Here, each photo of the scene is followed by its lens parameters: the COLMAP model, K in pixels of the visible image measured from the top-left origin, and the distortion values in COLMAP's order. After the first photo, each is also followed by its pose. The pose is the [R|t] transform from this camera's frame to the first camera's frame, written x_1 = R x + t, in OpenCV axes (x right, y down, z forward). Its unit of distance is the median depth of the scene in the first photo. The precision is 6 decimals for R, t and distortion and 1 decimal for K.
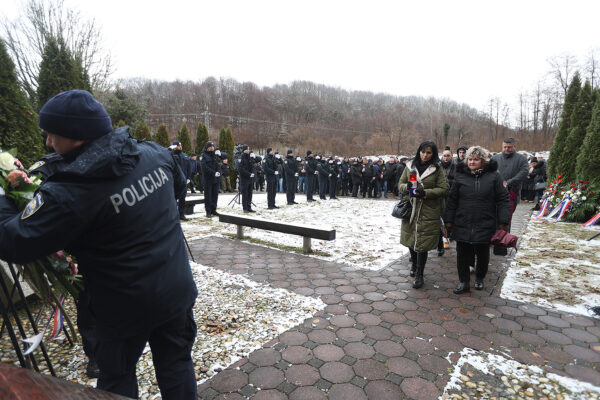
lens RADIAL K [[345.0, 0, 296.5], [0, 345.0, 198.6], [0, 0, 1]] dist [-0.035908, 0.032897]
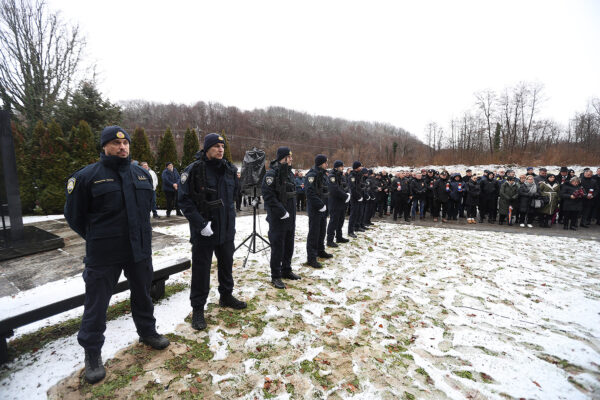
lens RADIAL K [[274.0, 0, 297.5], [0, 274.0, 199.1], [0, 0, 1]] dist [-0.048831, 0.019317]
pose [[0.995204, -0.003612, 0.097758, -0.040081], [0.004281, 0.999969, -0.006641, -0.020763], [-0.097731, 0.007027, 0.995188, 0.158389]]
